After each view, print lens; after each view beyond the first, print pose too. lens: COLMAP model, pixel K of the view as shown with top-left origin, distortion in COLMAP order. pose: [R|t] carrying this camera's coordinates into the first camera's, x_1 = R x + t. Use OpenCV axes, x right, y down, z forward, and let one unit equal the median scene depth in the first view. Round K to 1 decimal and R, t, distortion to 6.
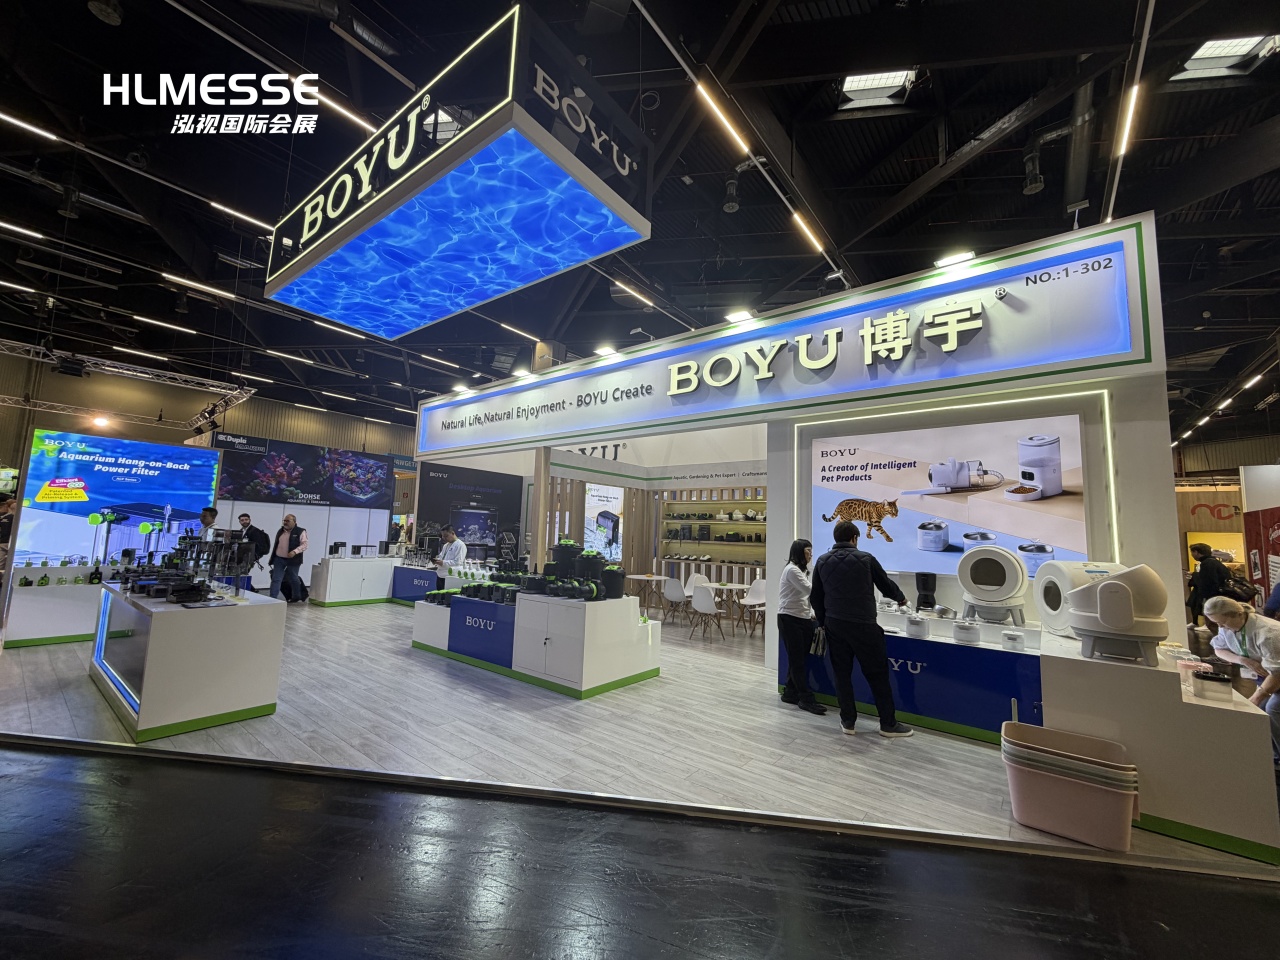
lens RADIAL K [[512.4, 0, 634.1], [0, 512.4, 479.0], [0, 0, 1]] dist [0.000252, -0.000160]
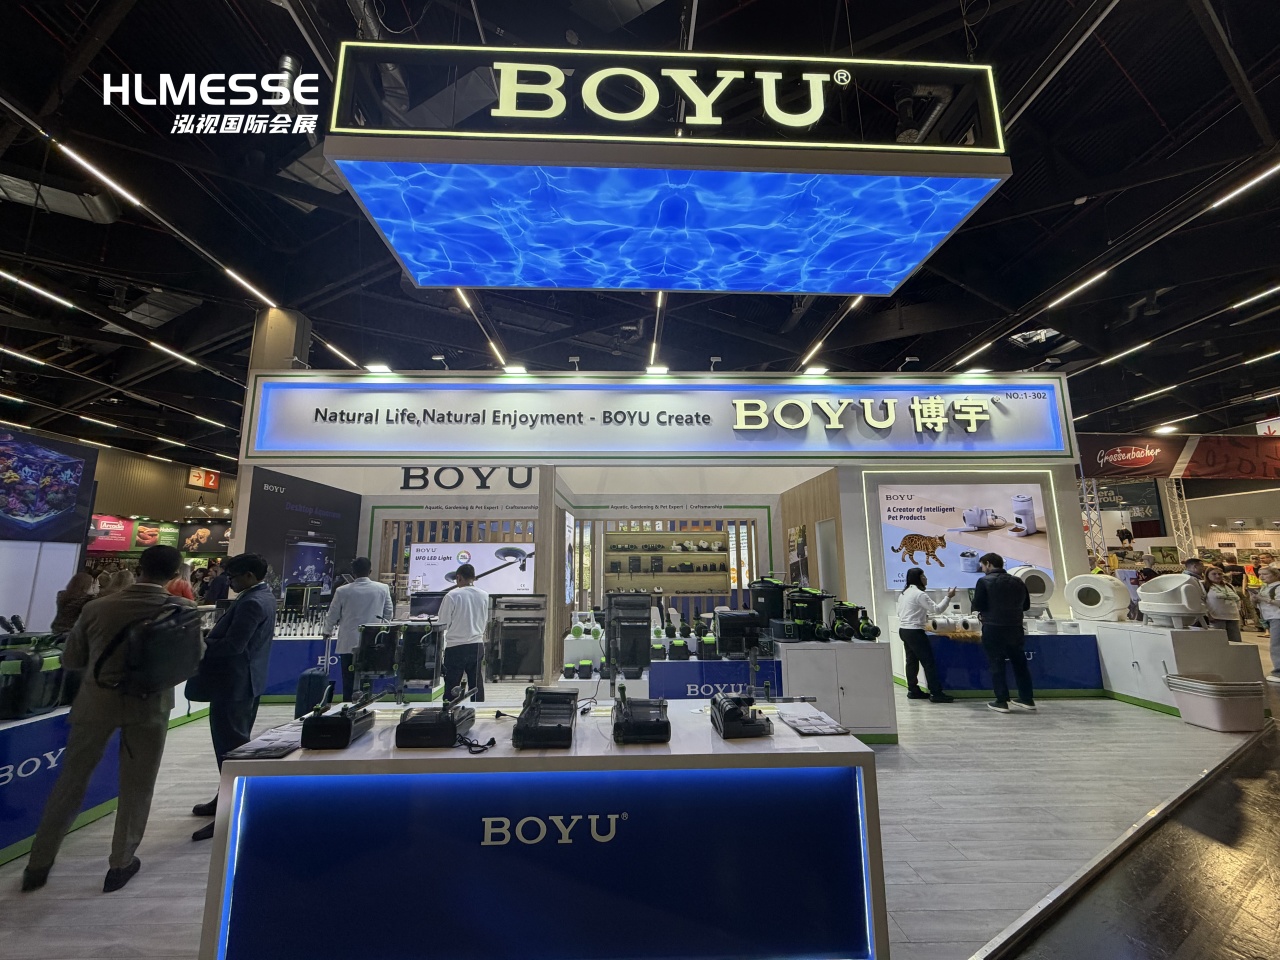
lens RADIAL K [[512.4, 0, 638.2], [0, 512.4, 478.7], [0, 0, 1]] dist [0.000252, -0.000160]
pose [[0.766289, 0.069019, 0.638778, -0.927967], [-0.037074, 0.997307, -0.063283, 0.007157], [-0.641425, 0.024811, 0.766784, 0.453375]]
